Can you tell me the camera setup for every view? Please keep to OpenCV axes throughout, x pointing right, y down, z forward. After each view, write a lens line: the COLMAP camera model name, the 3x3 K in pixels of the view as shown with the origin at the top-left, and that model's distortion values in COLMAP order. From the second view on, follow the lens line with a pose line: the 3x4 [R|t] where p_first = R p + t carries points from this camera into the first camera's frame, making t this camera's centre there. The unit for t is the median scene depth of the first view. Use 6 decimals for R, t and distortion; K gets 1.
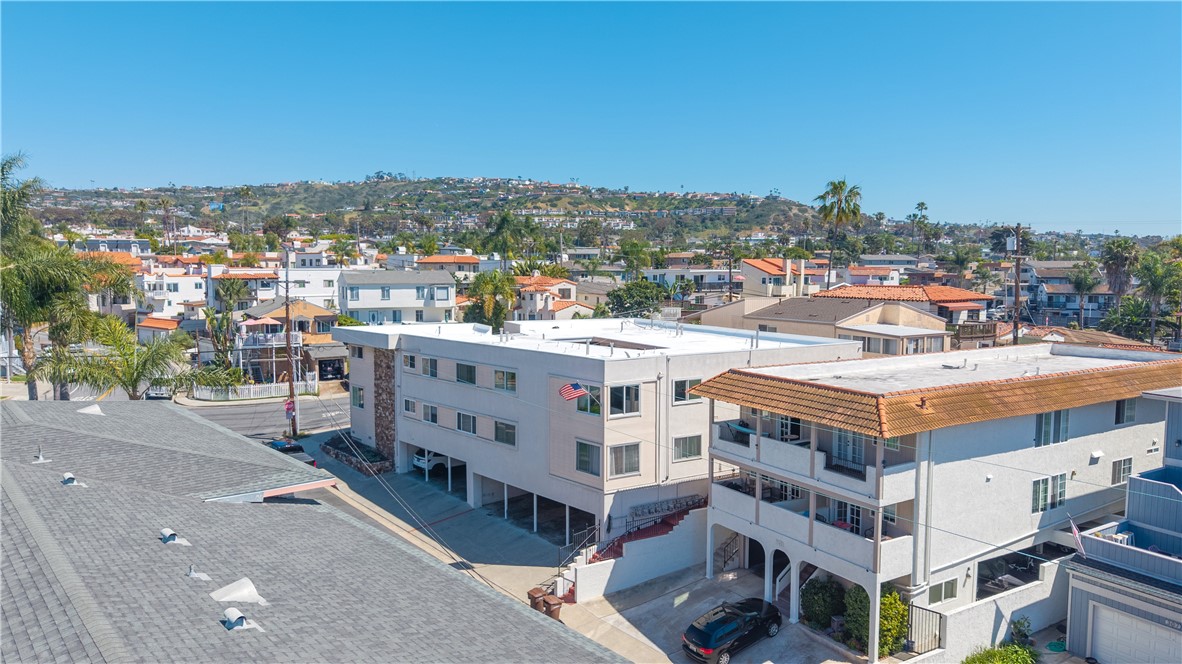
lens RADIAL K [[796.6, 0, 589.0], [0, 796.6, 328.7], [0, 0, 1]] dist [0.026726, -0.036694]
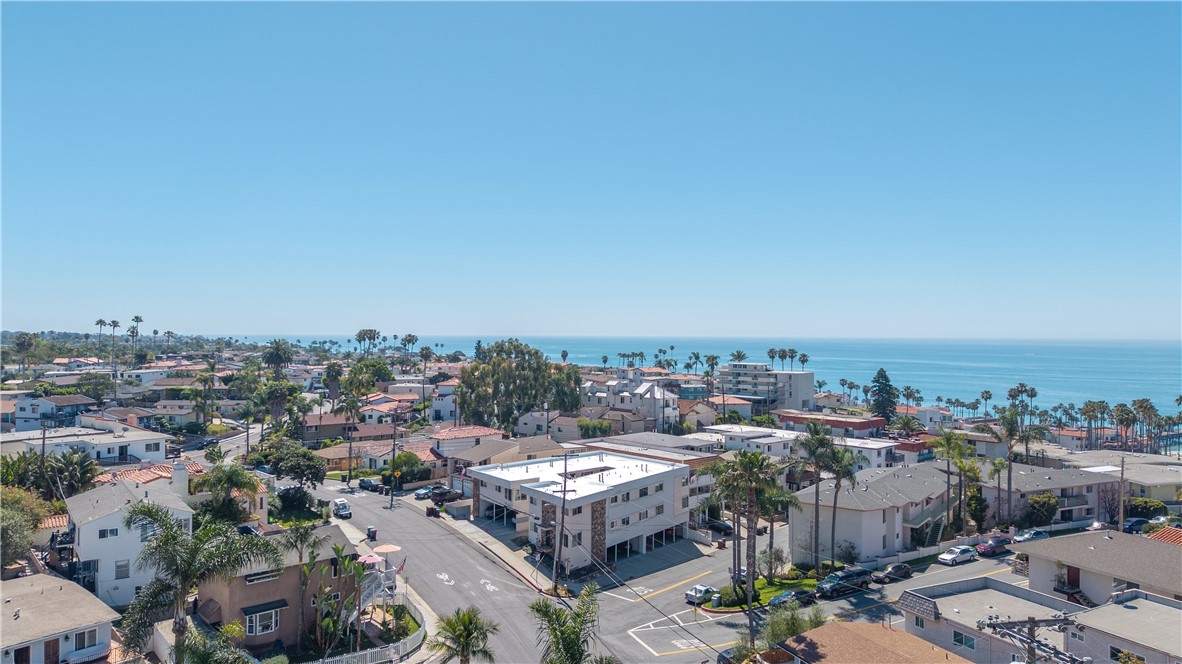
lens RADIAL K [[796.6, 0, 594.5], [0, 796.6, 323.3], [0, 0, 1]] dist [0.026726, -0.036694]
pose [[-0.215961, 0.006396, 0.976381, -1.104387], [0.065428, 0.997826, 0.007935, -0.210723], [-0.974208, 0.065596, -0.215910, 0.769290]]
